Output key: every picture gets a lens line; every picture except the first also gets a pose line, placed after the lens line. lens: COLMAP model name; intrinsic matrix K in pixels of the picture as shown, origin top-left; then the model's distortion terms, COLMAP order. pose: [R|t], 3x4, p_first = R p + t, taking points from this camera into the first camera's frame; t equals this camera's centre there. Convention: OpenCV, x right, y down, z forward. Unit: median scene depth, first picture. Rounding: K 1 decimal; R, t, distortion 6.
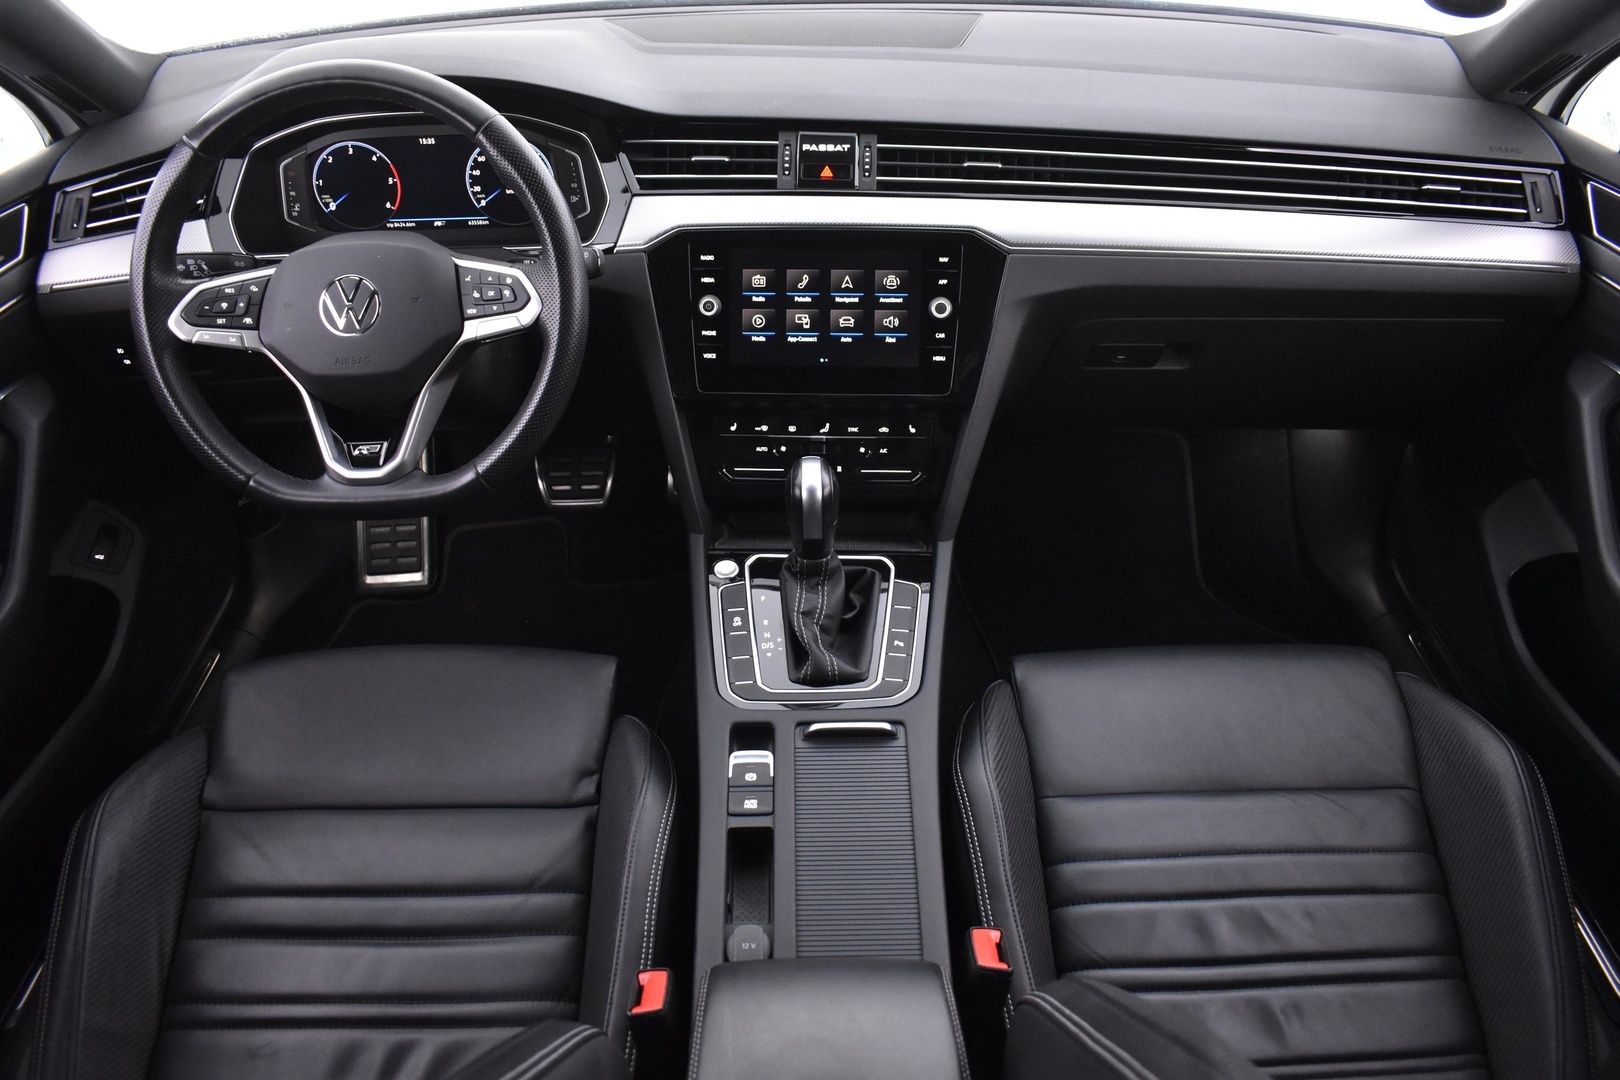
lens RADIAL K [[1251.5, 0, 818.8], [0, 1251.5, 542.6], [0, 0, 1]] dist [-0.112213, 0.026828]
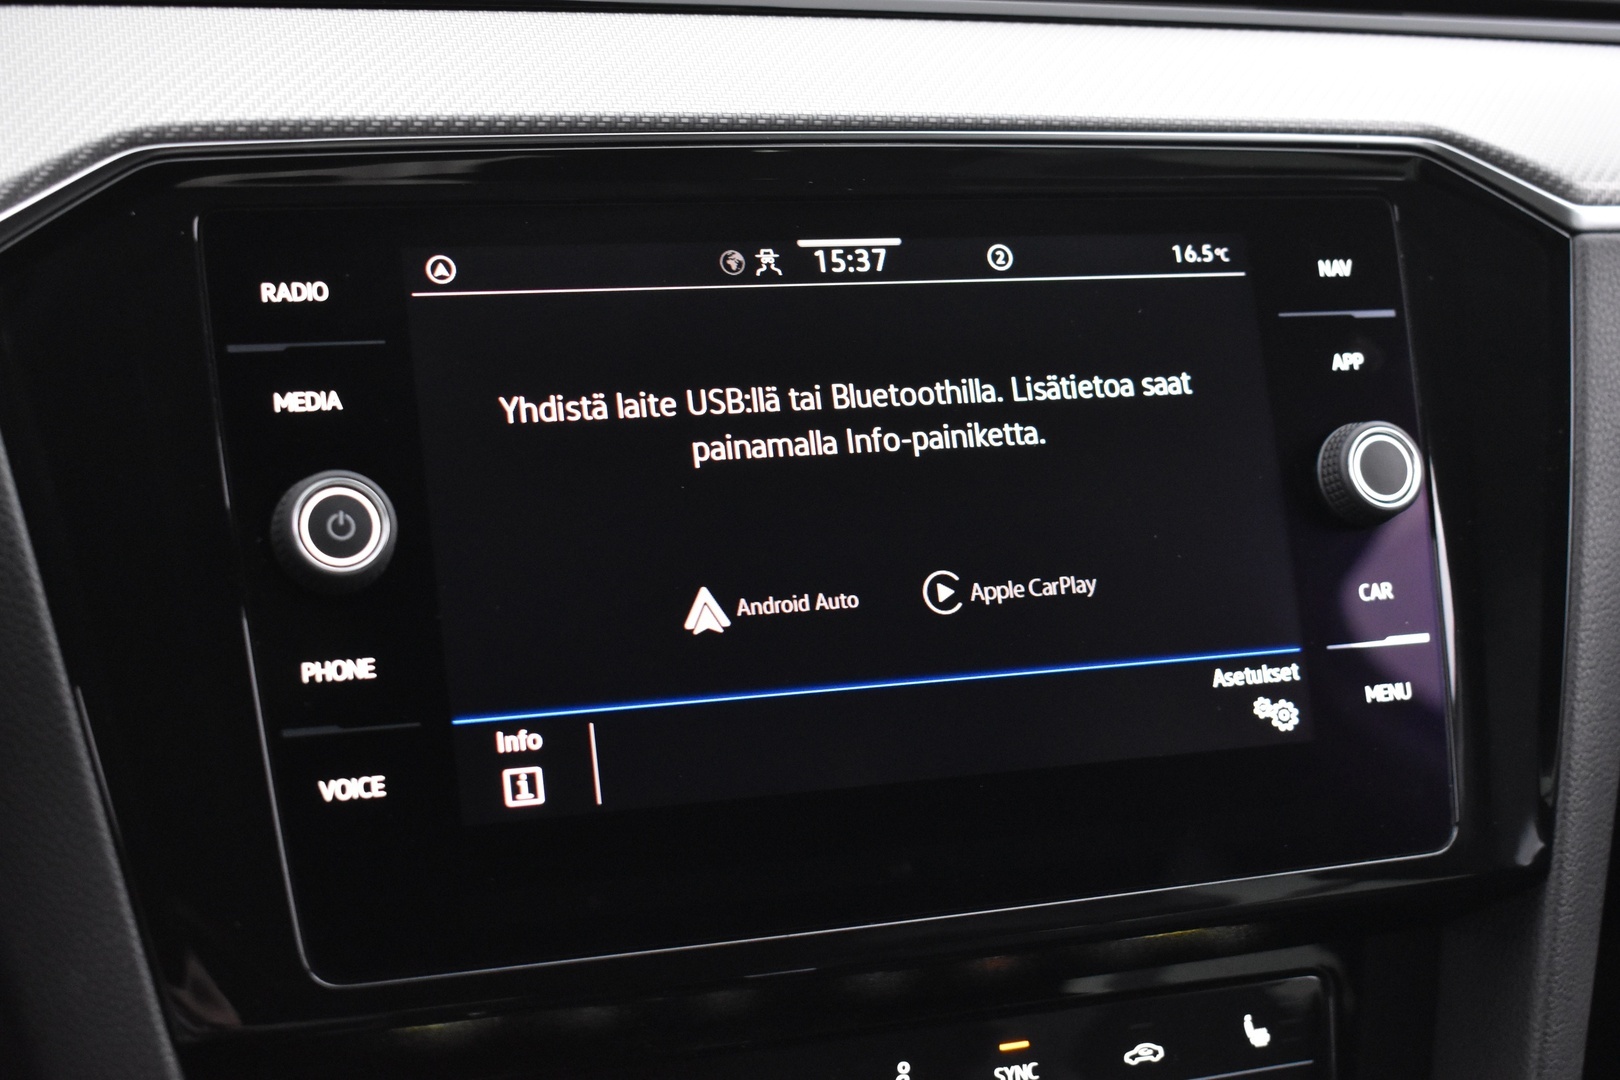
lens RADIAL K [[2473.1, 0, 810.3], [0, 2473.1, 540.1], [0, 0, 1]] dist [-0.028286, 0.000000]
pose [[0.916048, -0.059968, 0.396561, -0.173325], [0.172597, 0.951462, -0.254815, -0.079443], [-0.362032, 0.301868, 0.881935, 0.644557]]
